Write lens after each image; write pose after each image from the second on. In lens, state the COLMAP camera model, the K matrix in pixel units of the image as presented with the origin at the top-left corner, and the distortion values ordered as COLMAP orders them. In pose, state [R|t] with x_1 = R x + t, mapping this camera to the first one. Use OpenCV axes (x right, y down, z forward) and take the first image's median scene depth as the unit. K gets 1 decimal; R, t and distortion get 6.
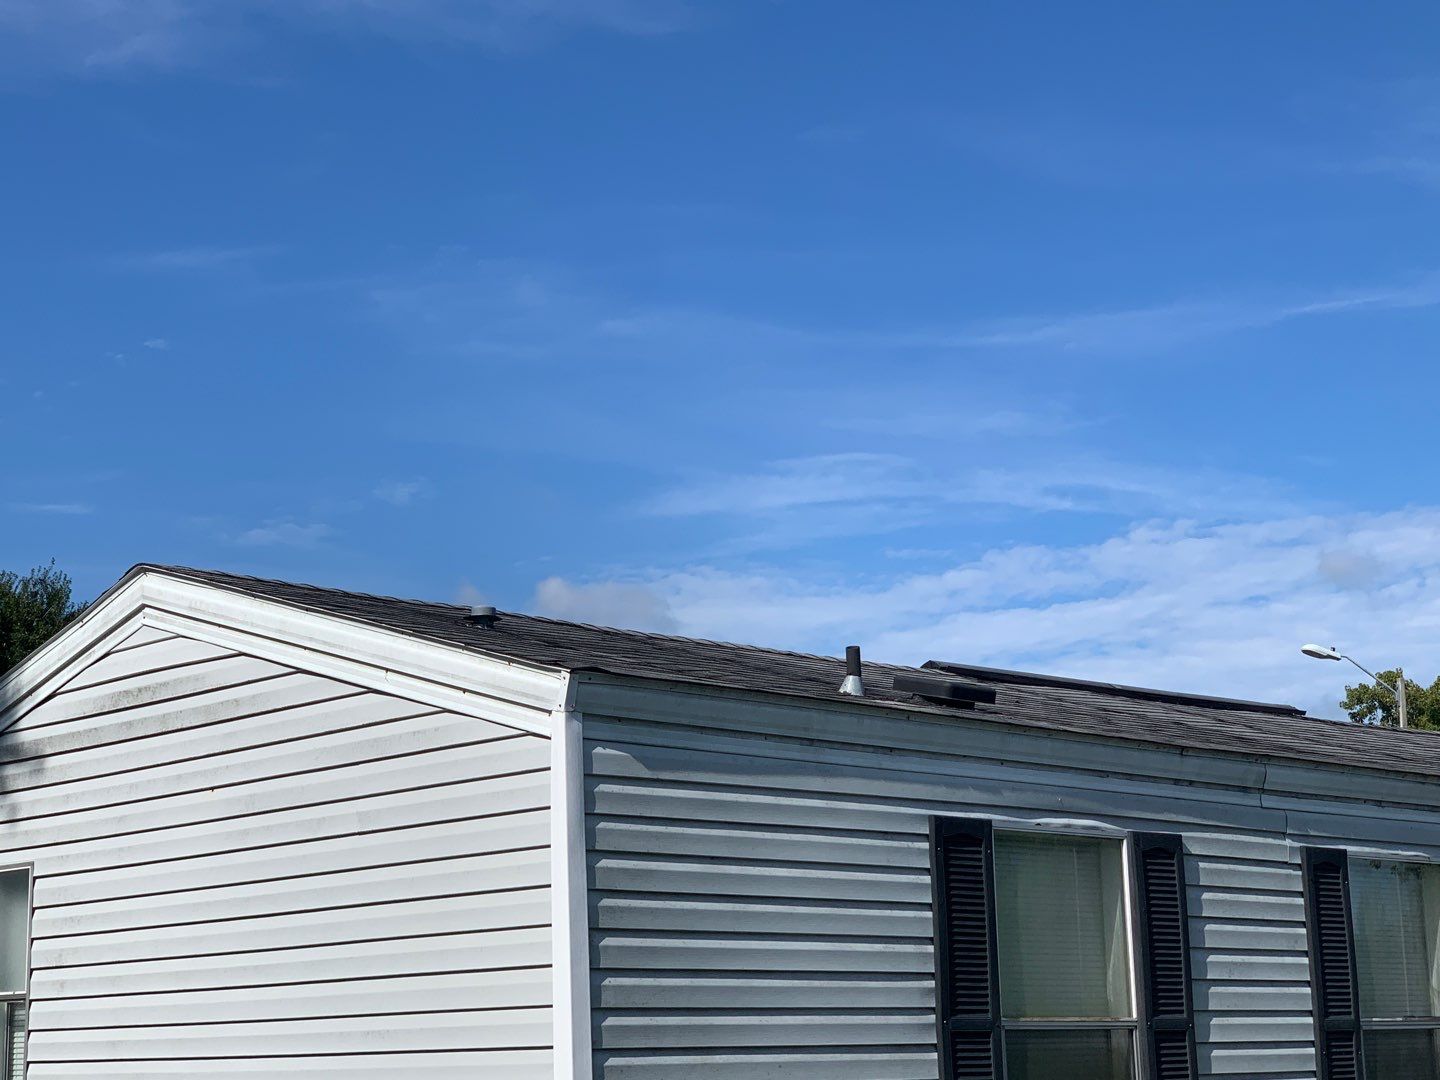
lens RADIAL K [[2868.9, 0, 720.0], [0, 2868.9, 540.0], [0, 0, 1]] dist [-0.047746, -0.055835]
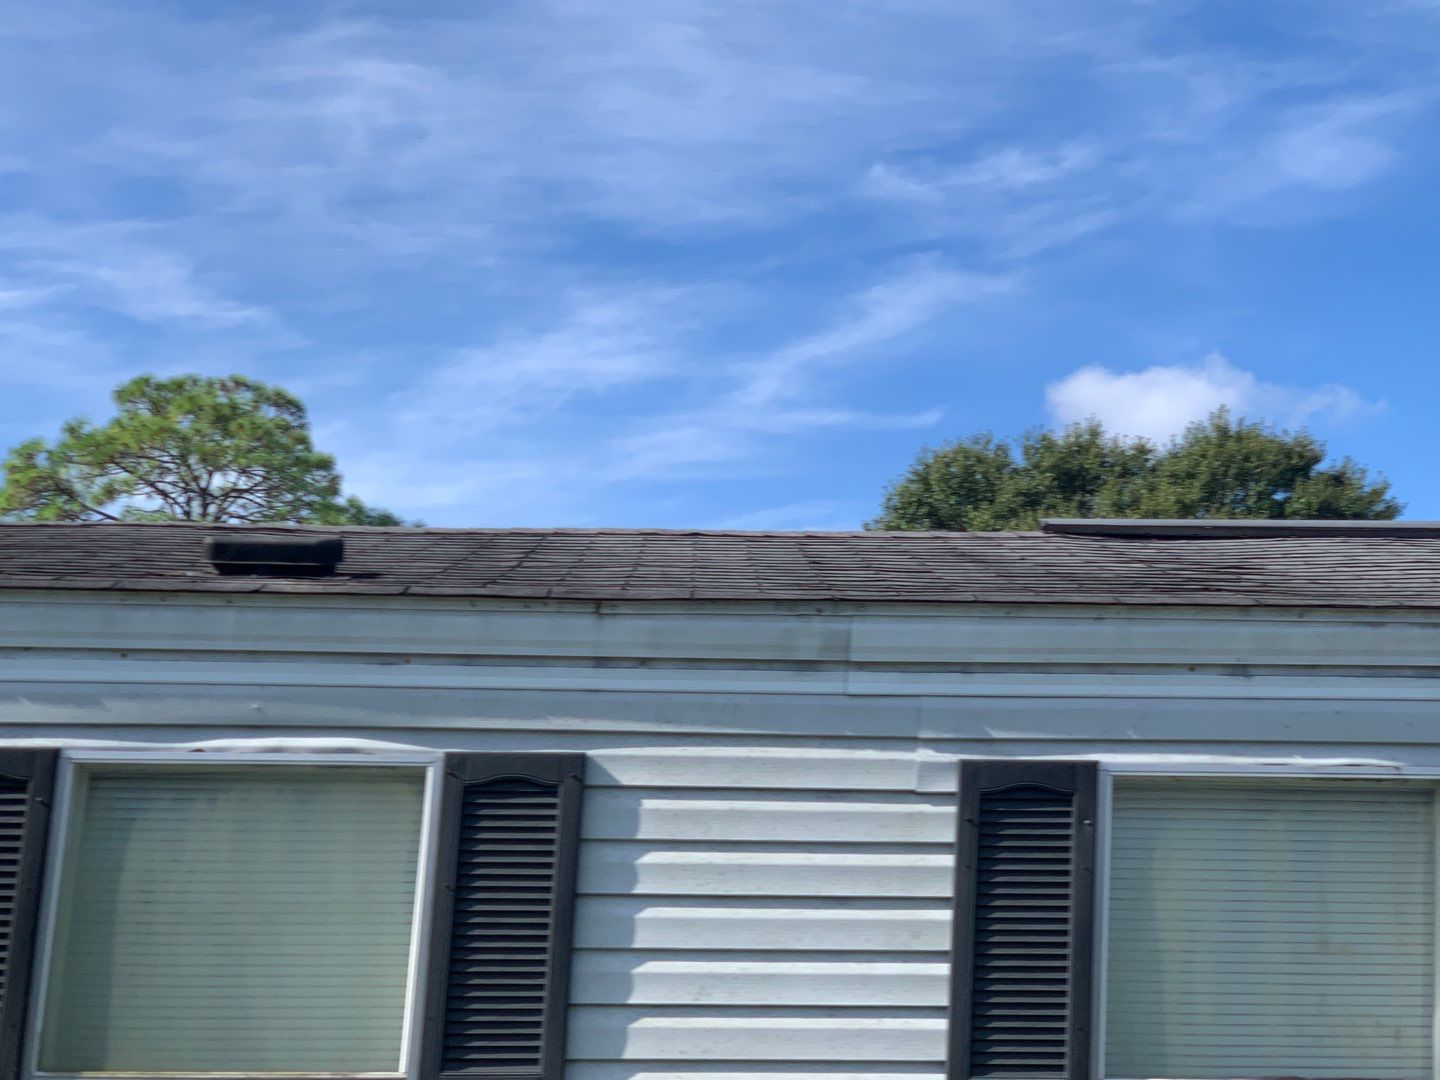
lens RADIAL K [[2868.9, 0, 720.0], [0, 2868.9, 540.0], [0, 0, 1]] dist [-0.047746, -0.055835]
pose [[0.720819, -0.127823, -0.681235, 0.572143], [0.110737, 0.991461, -0.068860, 0.102470], [0.684220, -0.025802, 0.728819, 0.597842]]
